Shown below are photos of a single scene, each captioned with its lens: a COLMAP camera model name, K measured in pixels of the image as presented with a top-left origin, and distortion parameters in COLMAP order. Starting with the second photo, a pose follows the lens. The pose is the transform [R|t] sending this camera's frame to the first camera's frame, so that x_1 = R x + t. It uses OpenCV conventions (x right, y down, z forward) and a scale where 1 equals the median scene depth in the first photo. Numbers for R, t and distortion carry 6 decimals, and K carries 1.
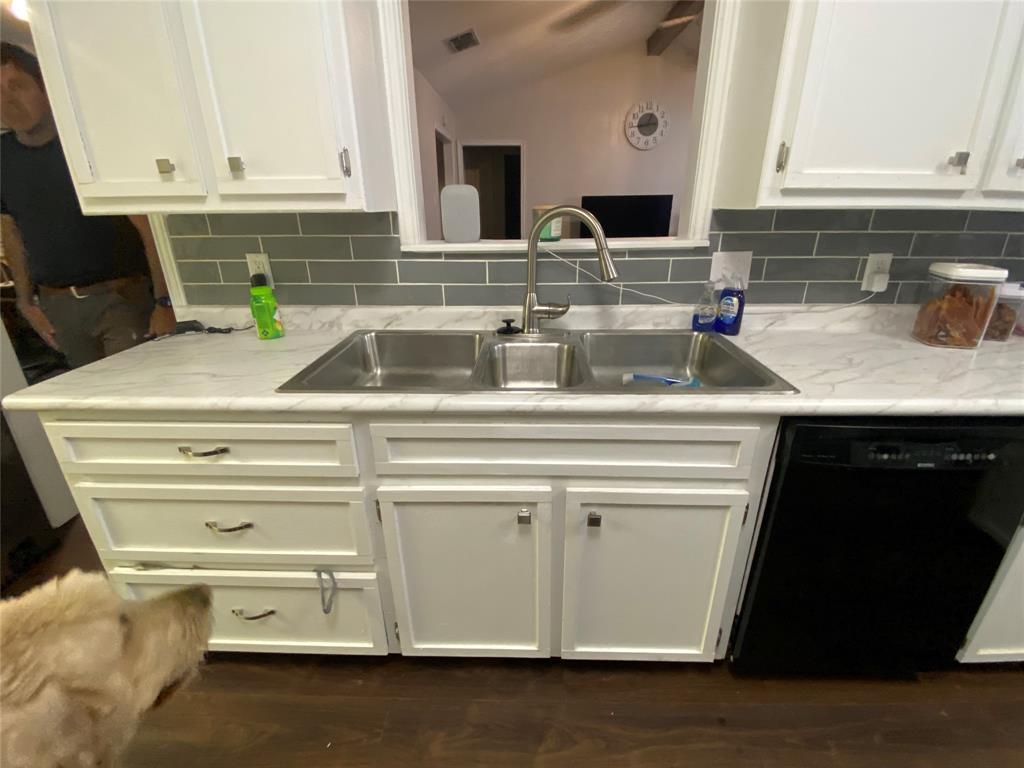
lens RADIAL K [[453.6, 0, 511.2], [0, 453.6, 385.7], [0, 0, 1]] dist [0.035692, -0.029604]
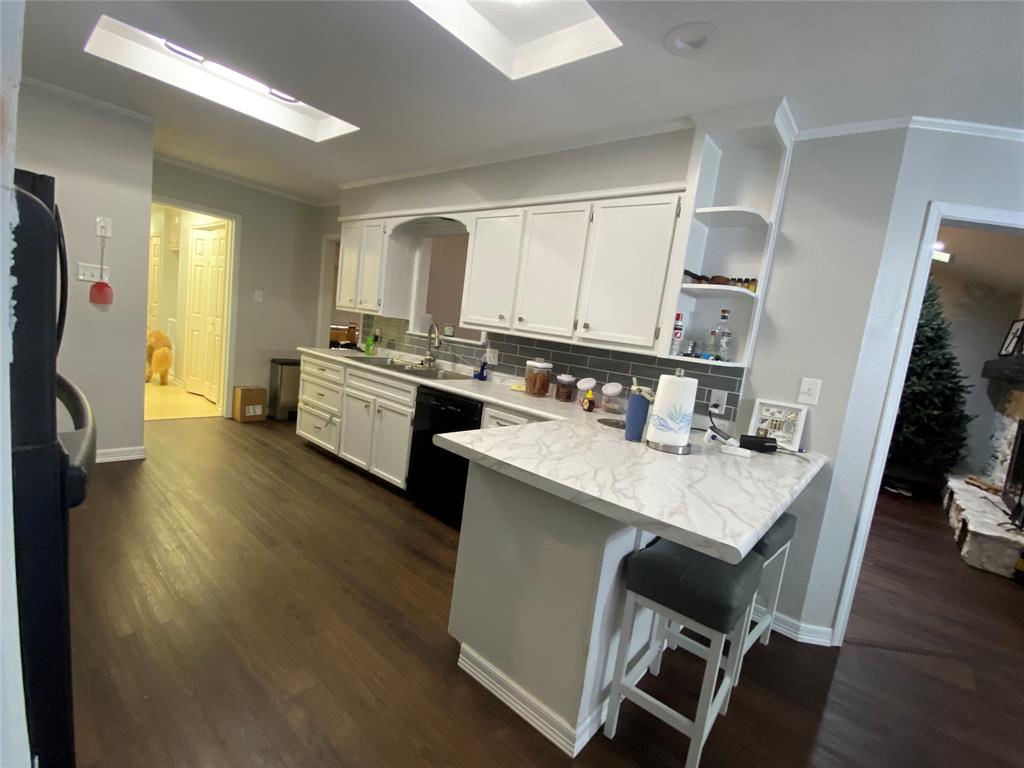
lens RADIAL K [[458.2, 0, 508.2], [0, 458.2, 379.5], [0, 0, 1]] dist [0.083072, -0.000017]
pose [[0.765835, 0.176116, -0.618449, 2.361719], [-0.356921, 0.916429, -0.181009, 0.303704], [0.534886, 0.359361, 0.764693, -0.858831]]
